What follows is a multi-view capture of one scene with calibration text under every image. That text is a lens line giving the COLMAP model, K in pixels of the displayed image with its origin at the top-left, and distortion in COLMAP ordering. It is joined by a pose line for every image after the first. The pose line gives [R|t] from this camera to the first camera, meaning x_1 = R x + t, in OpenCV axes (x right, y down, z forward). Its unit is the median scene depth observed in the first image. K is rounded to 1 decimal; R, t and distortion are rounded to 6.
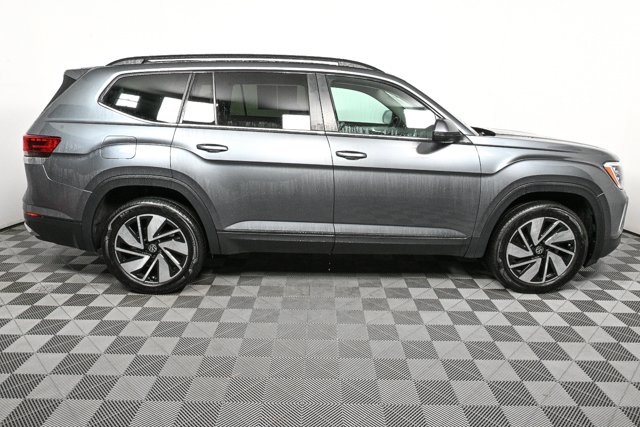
lens RADIAL K [[442.7, 0, 320.0], [0, 442.7, 213.5], [0, 0, 1]] dist [-0.002441, -0.003181]
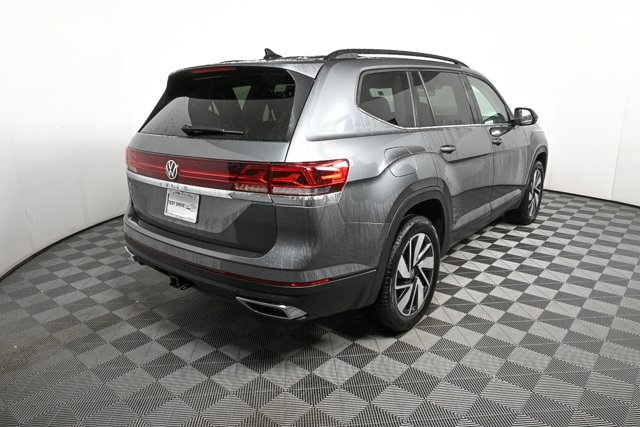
lens RADIAL K [[442.7, 0, 320.0], [0, 442.7, 213.5], [0, 0, 1]] dist [-0.002441, -0.003181]
pose [[0.685471, -0.236397, 0.688655, -1.062778], [0.245874, 0.965420, 0.086667, -0.152278], [-0.685329, 0.109915, 0.719891, 0.494750]]
